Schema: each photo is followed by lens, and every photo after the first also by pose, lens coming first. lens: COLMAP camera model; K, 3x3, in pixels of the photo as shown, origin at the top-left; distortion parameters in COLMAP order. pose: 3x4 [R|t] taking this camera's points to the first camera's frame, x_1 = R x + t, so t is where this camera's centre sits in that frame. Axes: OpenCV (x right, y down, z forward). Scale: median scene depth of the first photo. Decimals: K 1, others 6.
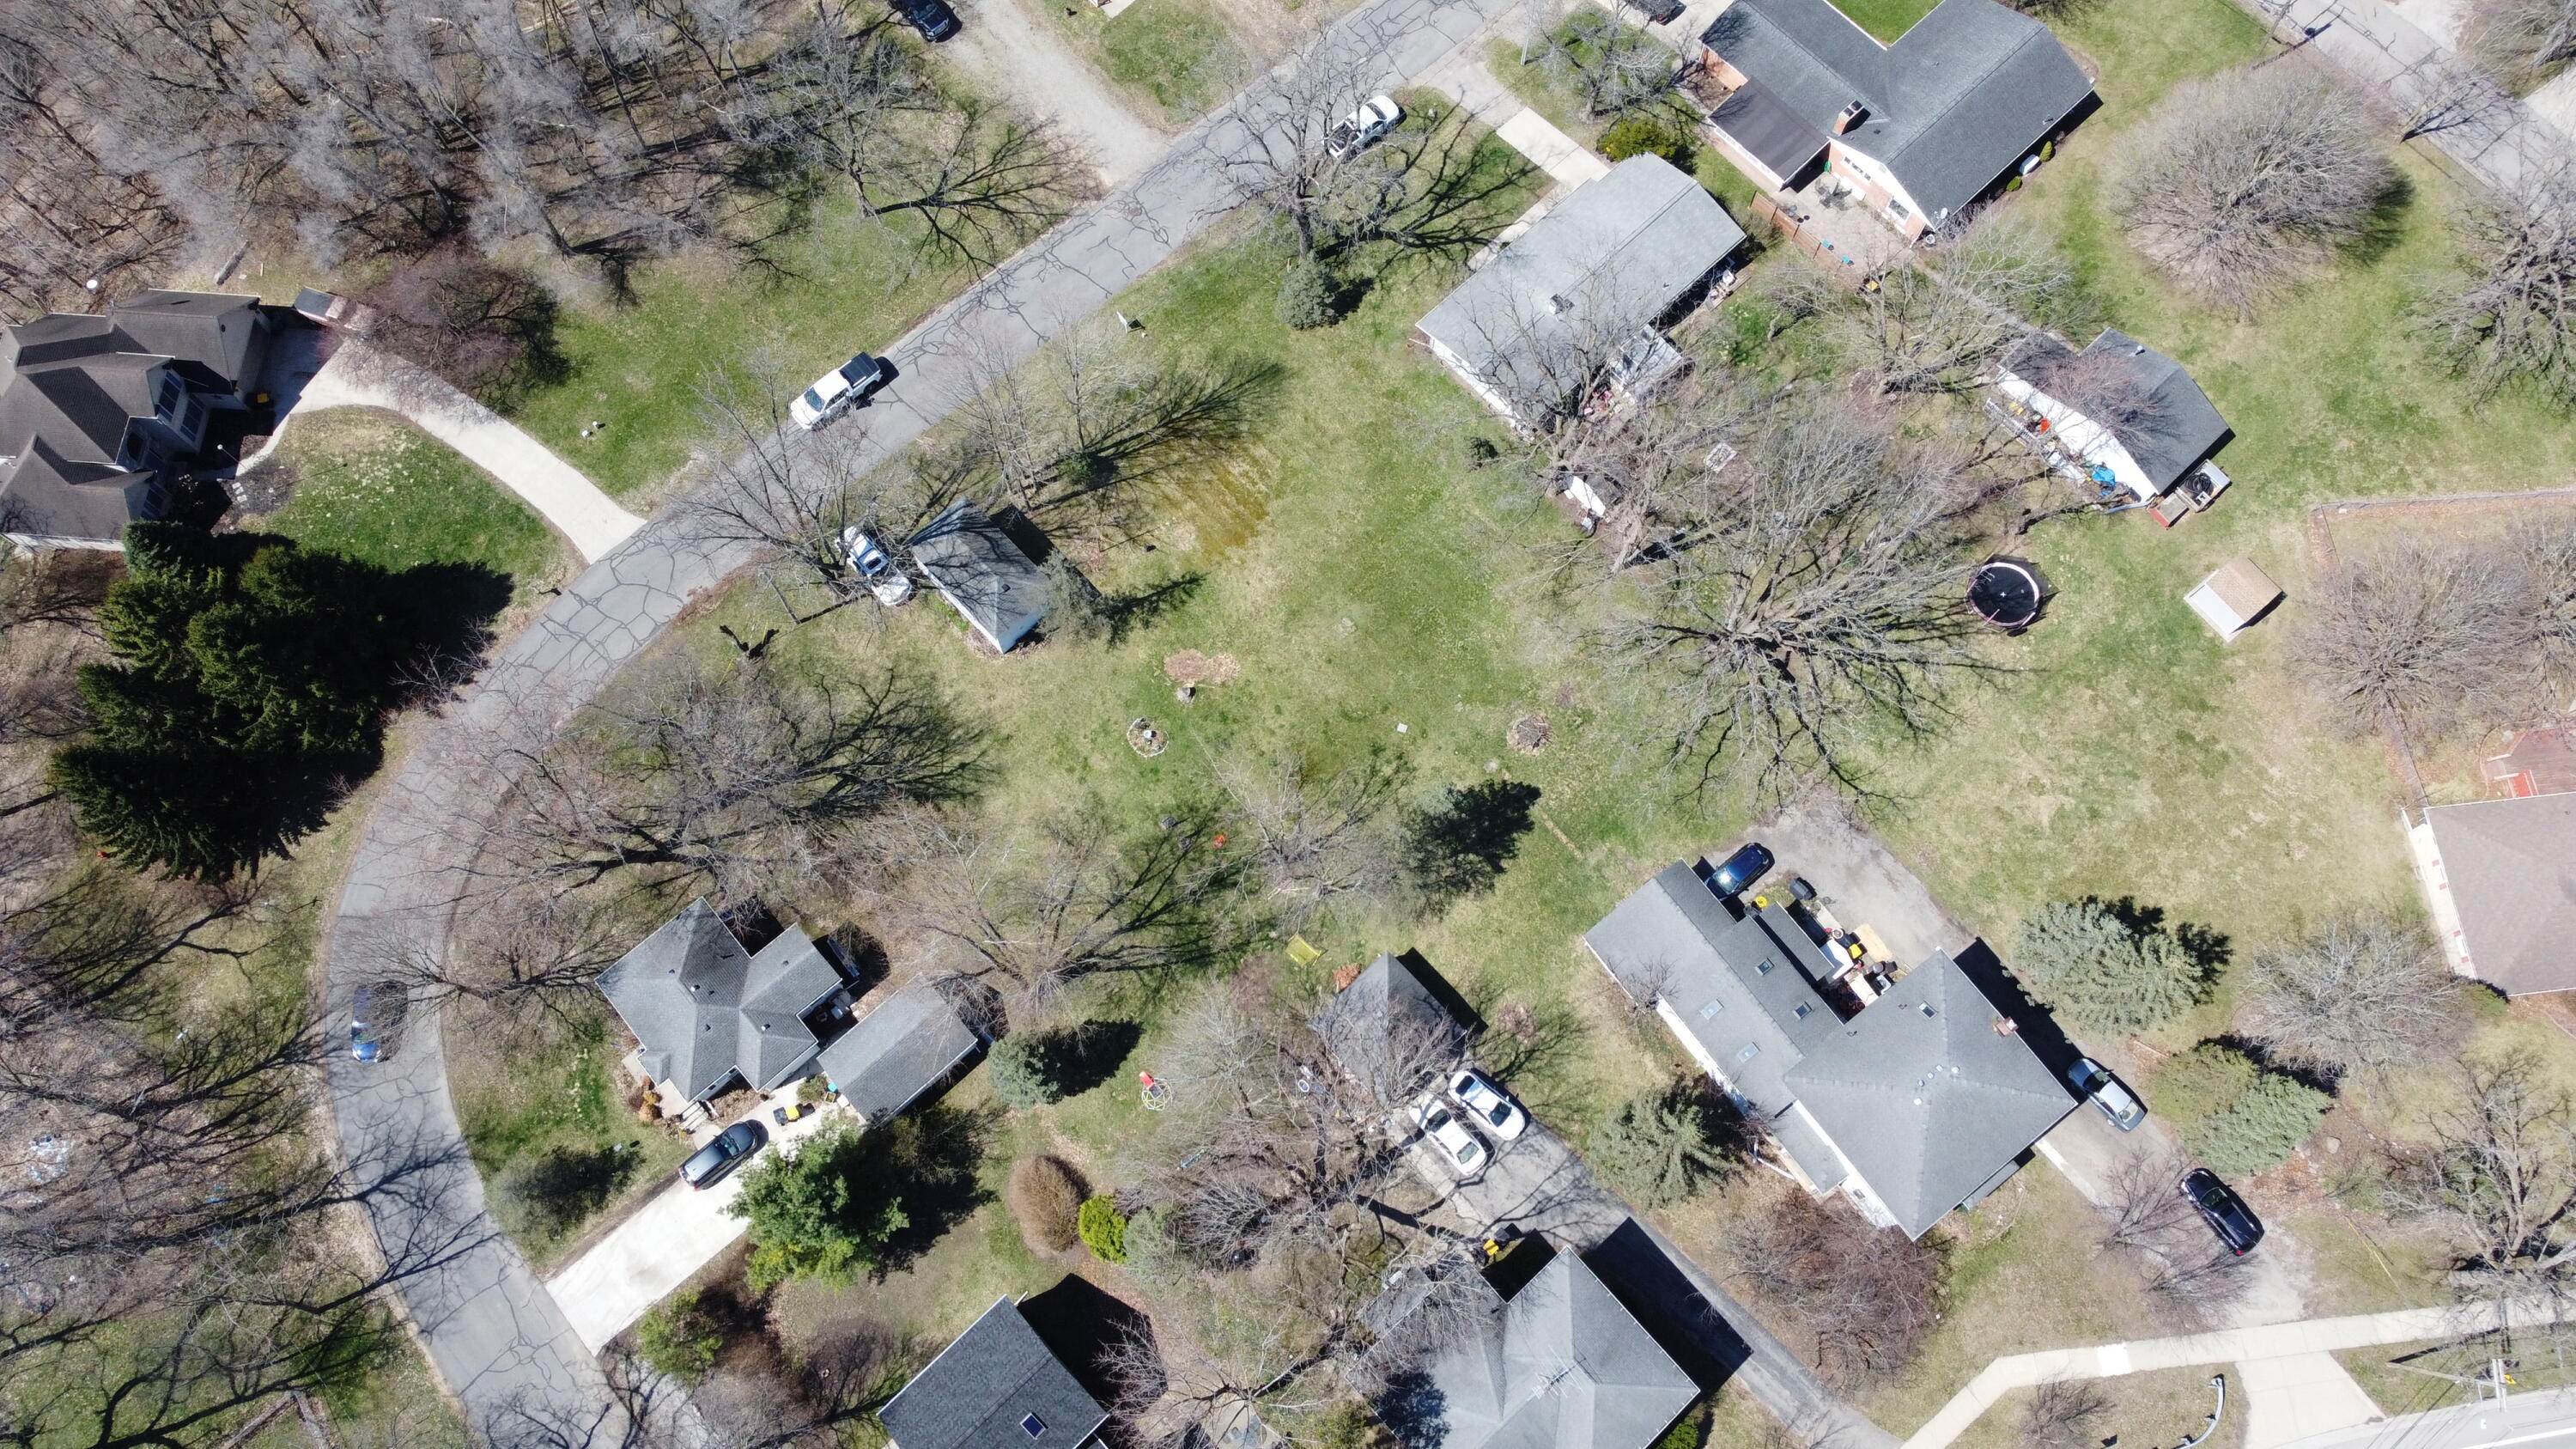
lens RADIAL K [[1944.7, 0, 1280.7], [0, 1944.7, 719.6], [0, 0, 1]] dist [0.006804, -0.011996]
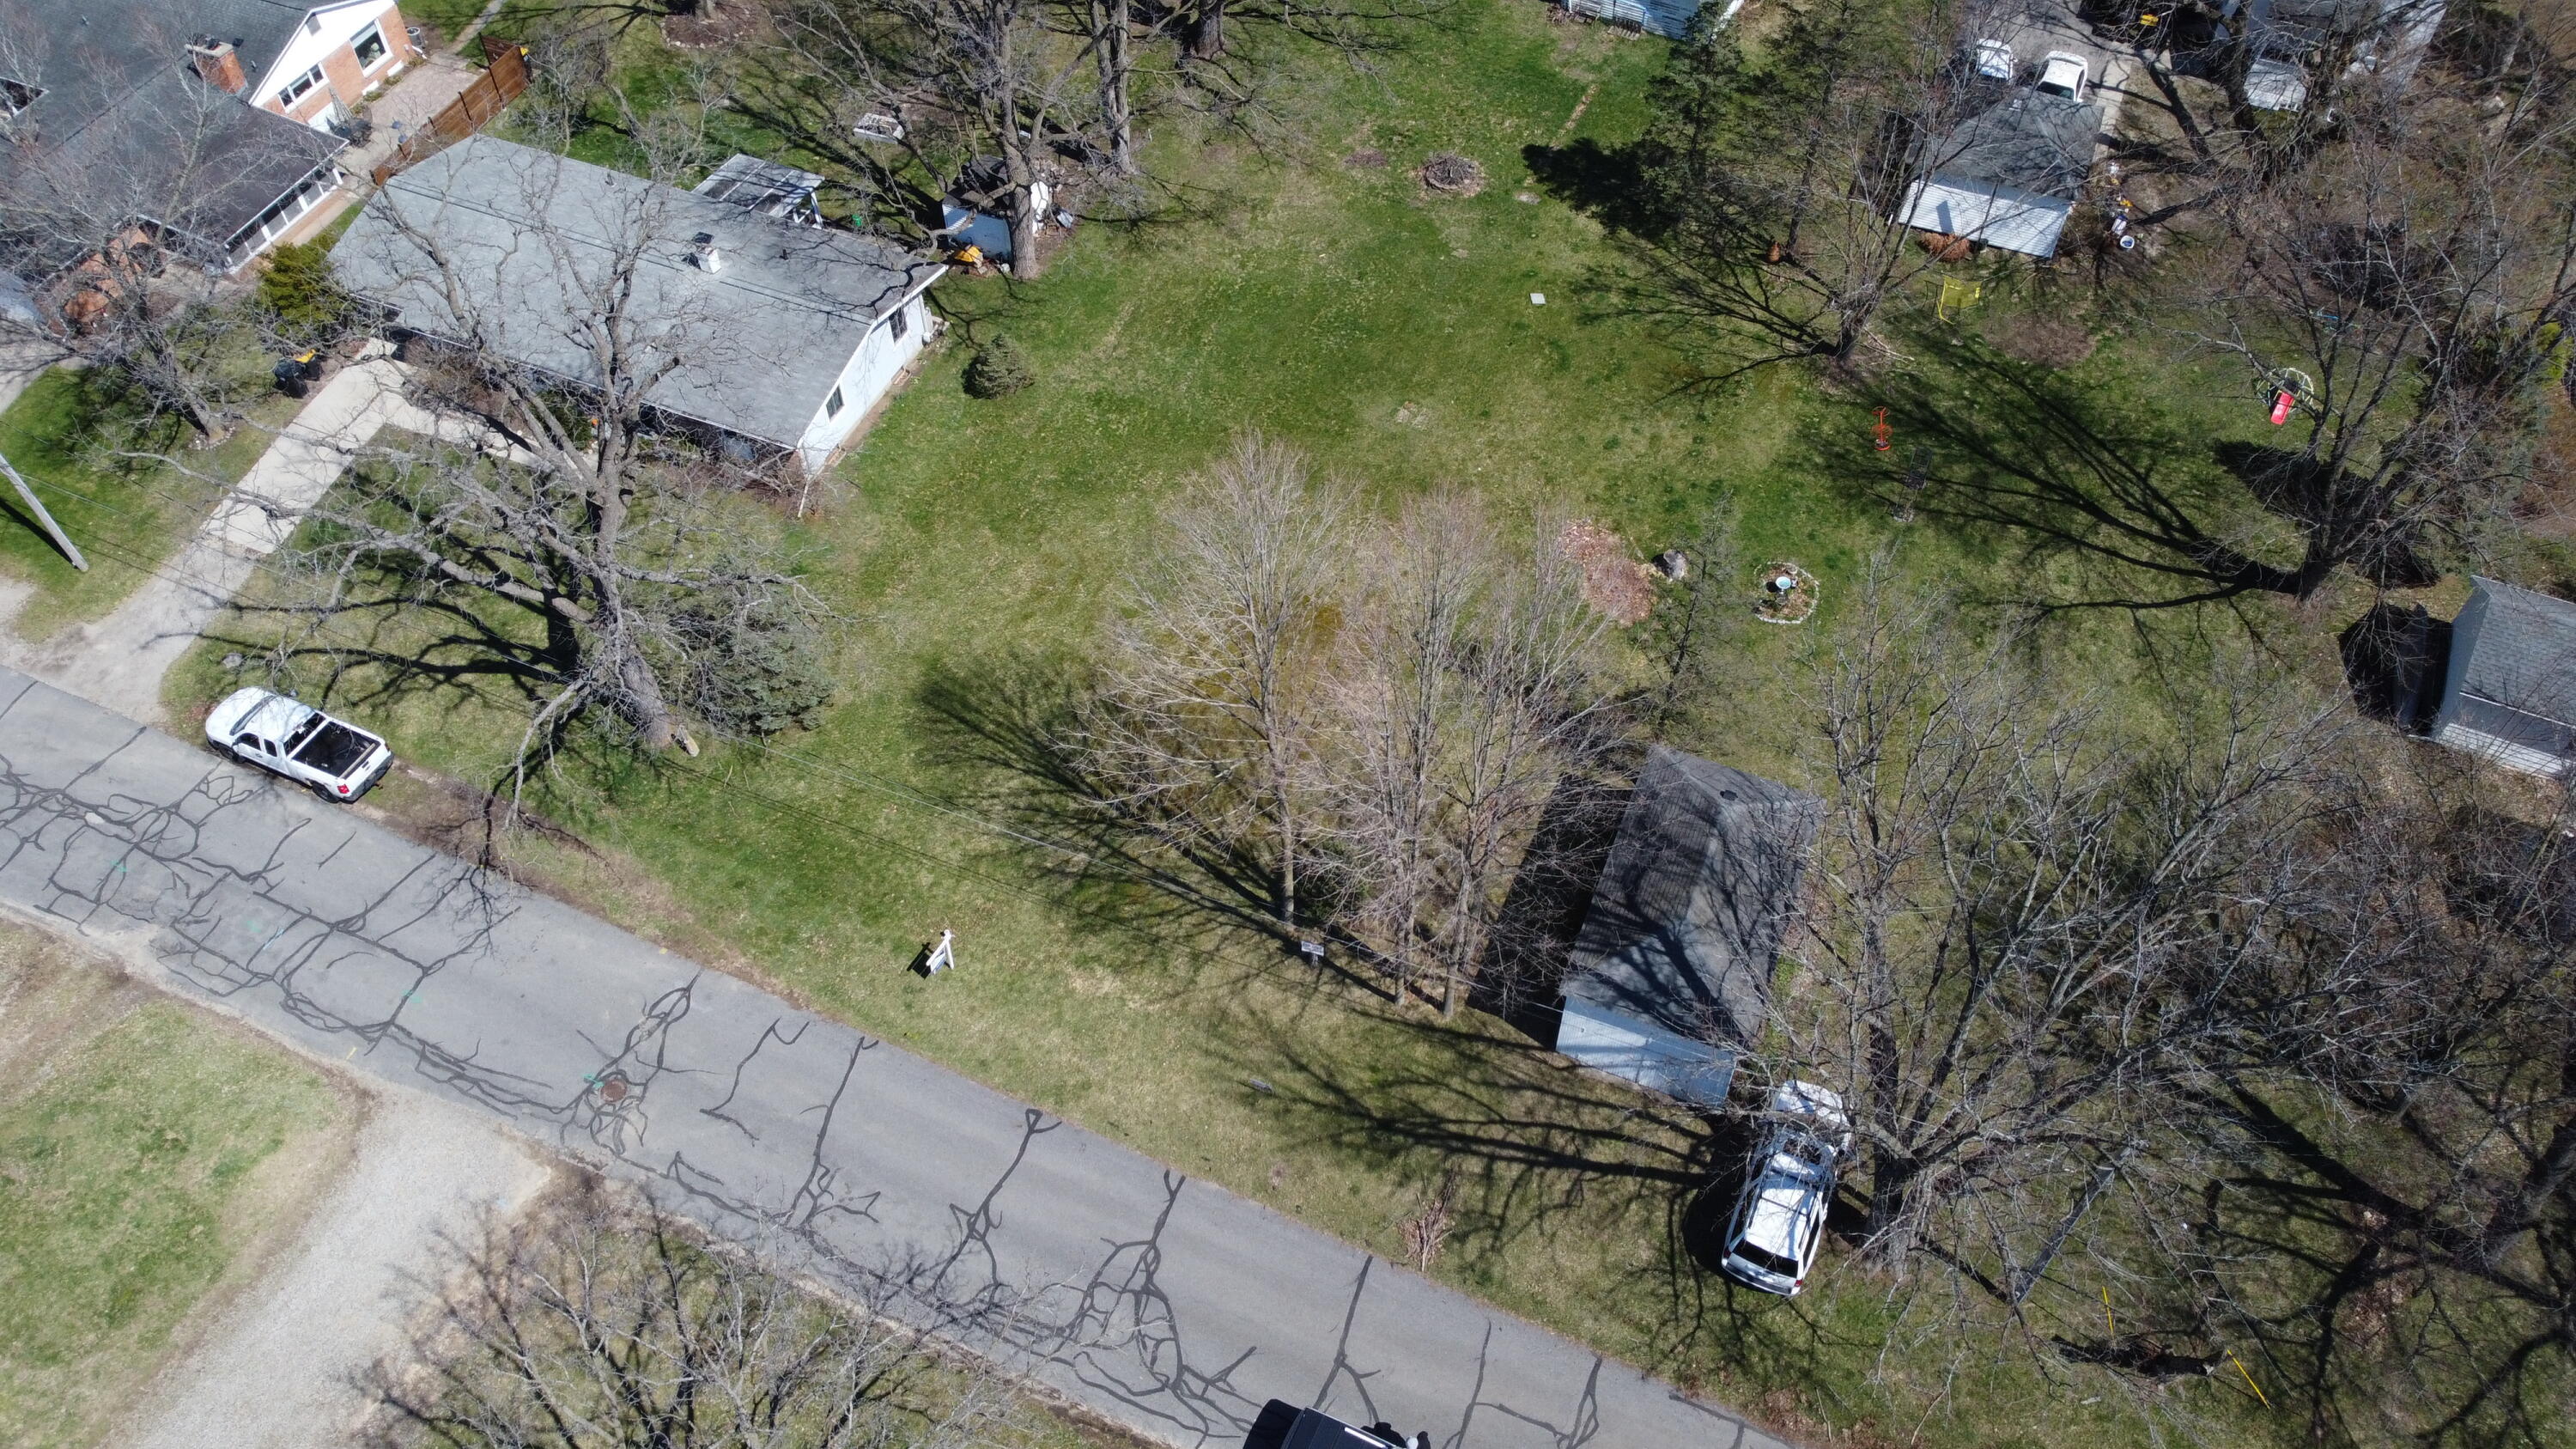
lens RADIAL K [[1944.7, 0, 1280.7], [0, 1944.7, 719.6], [0, 0, 1]] dist [0.006804, -0.011996]
pose [[-0.403871, -0.713061, 0.573090, -0.340750], [0.867323, -0.099236, 0.487752, -0.368917], [-0.290926, 0.694044, 0.658533, 0.722774]]
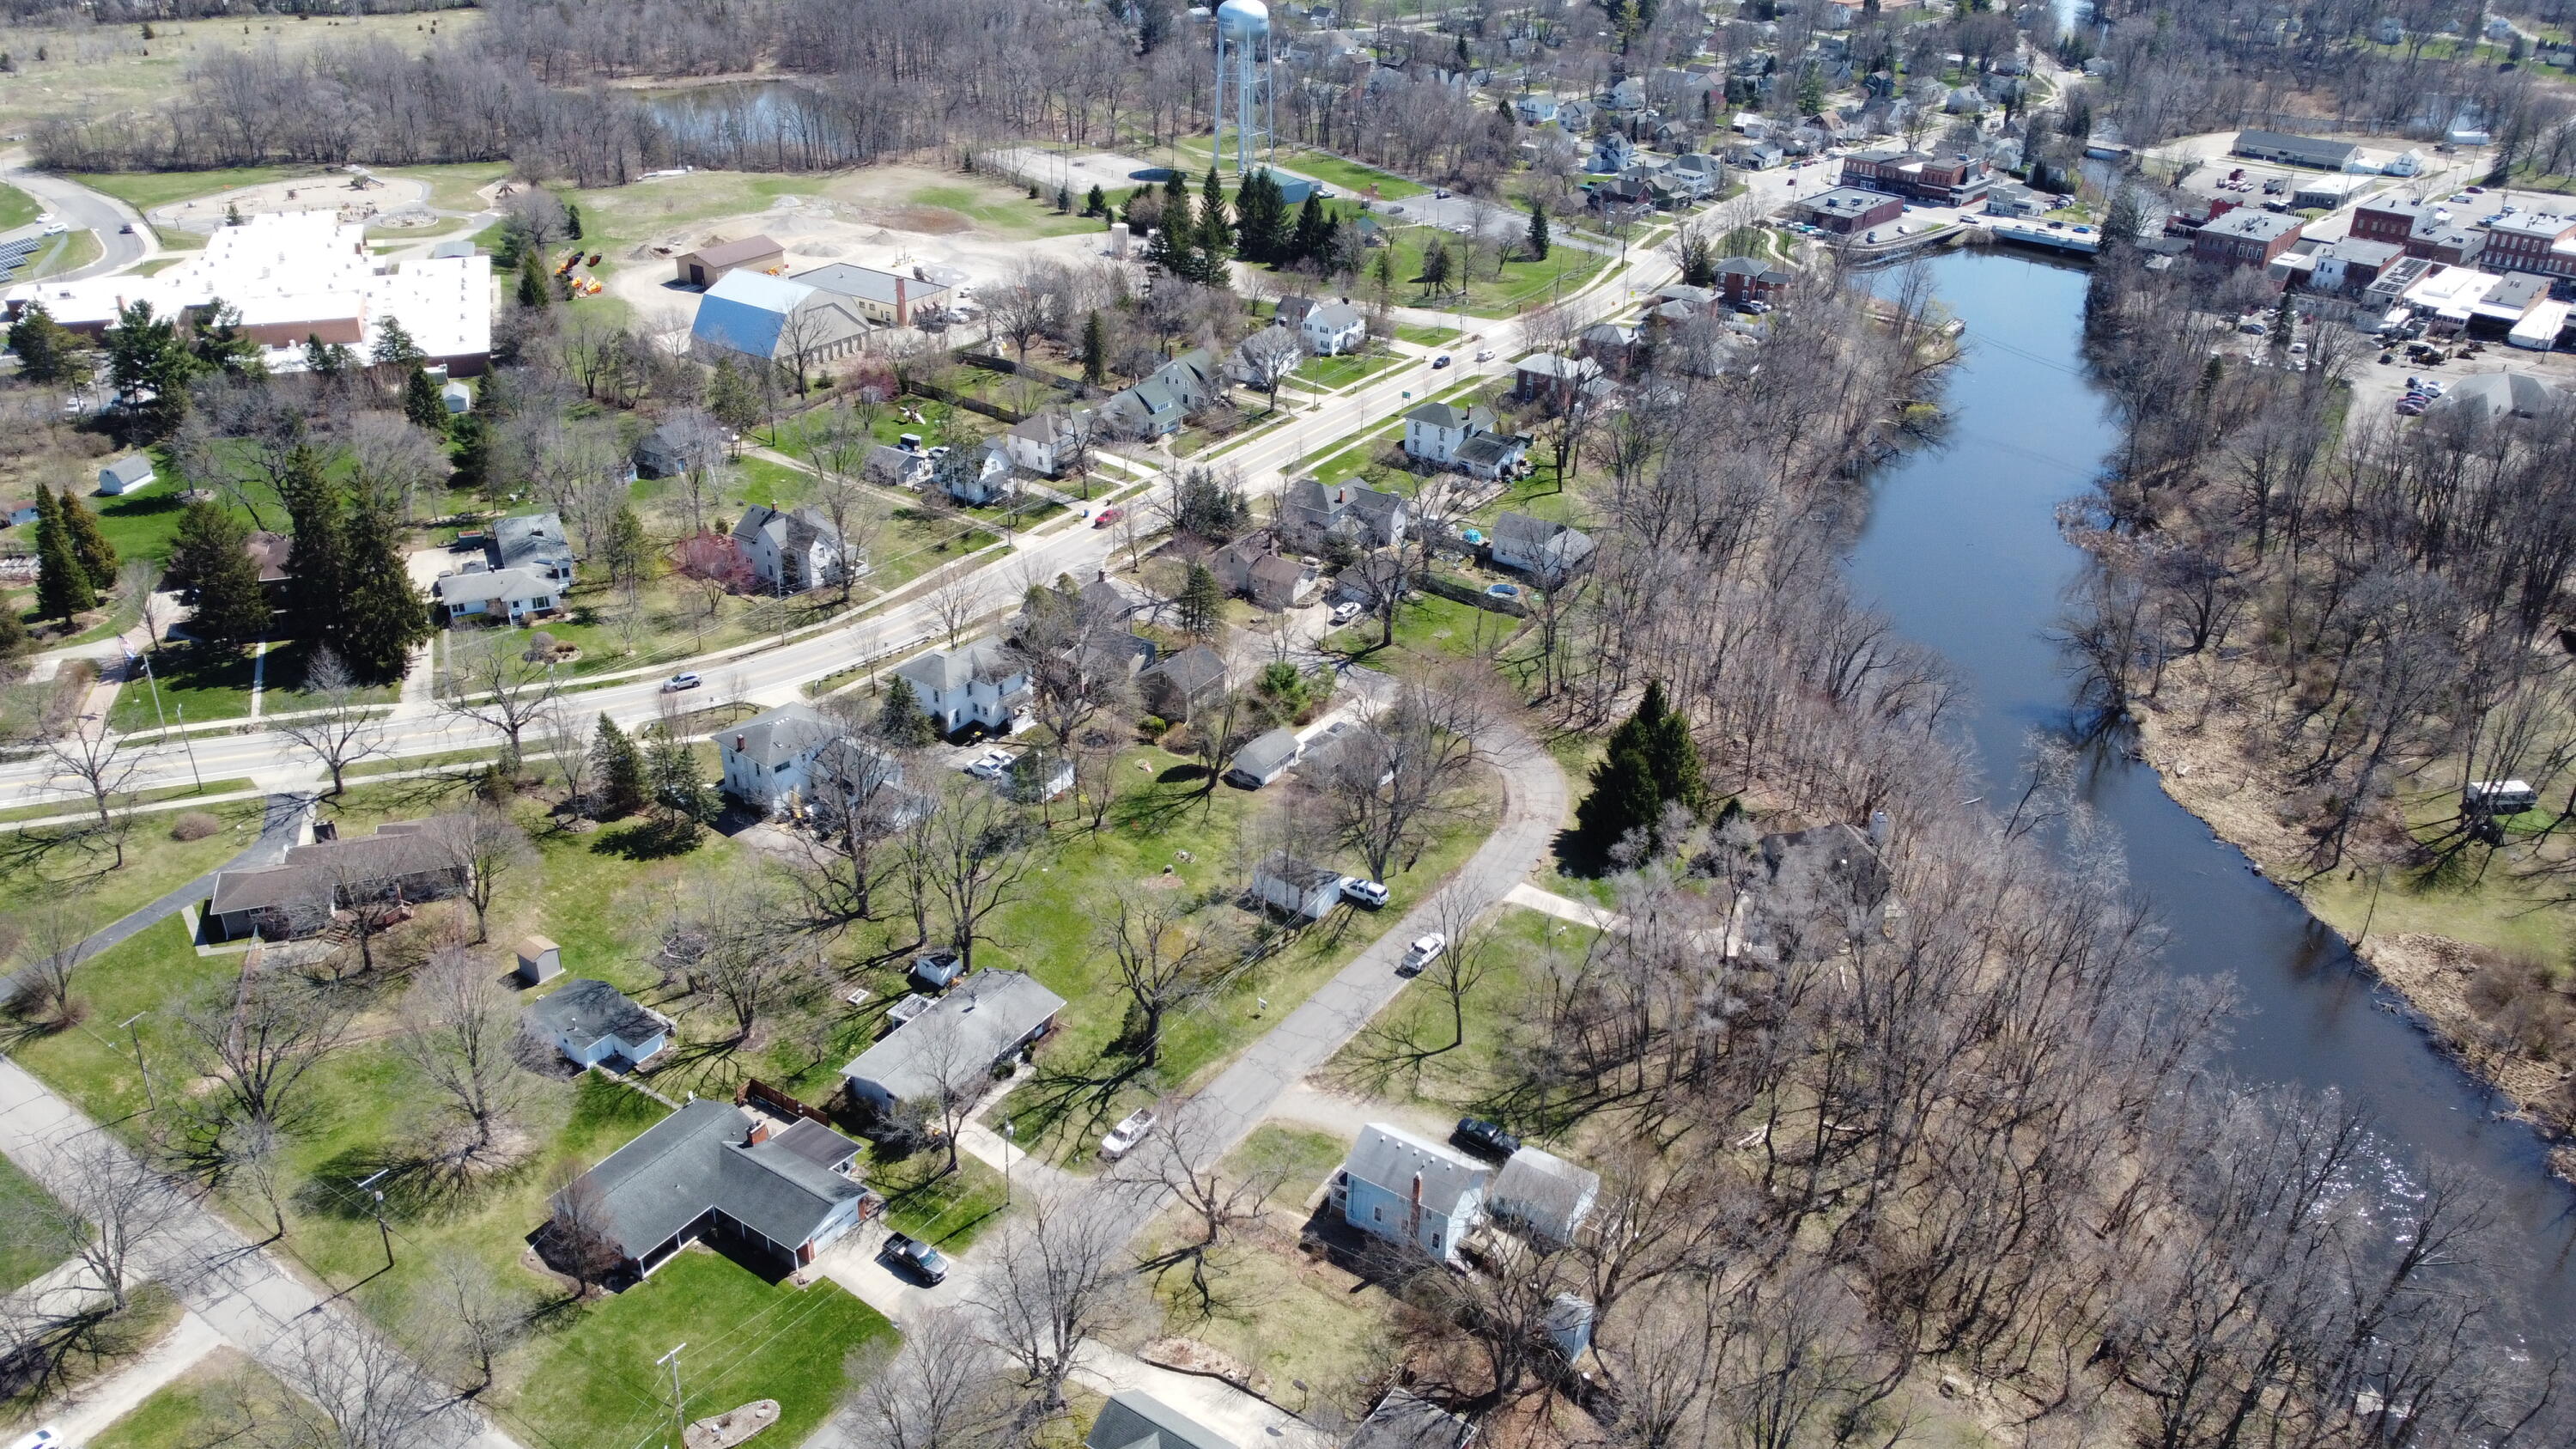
lens RADIAL K [[1944.7, 0, 1280.7], [0, 1944.7, 719.6], [0, 0, 1]] dist [0.006804, -0.011996]
pose [[-0.972577, 0.086916, -0.215730, 0.227100], [-0.226910, -0.151004, 0.962138, -1.754272], [0.051049, 0.984705, 0.166585, 0.579177]]
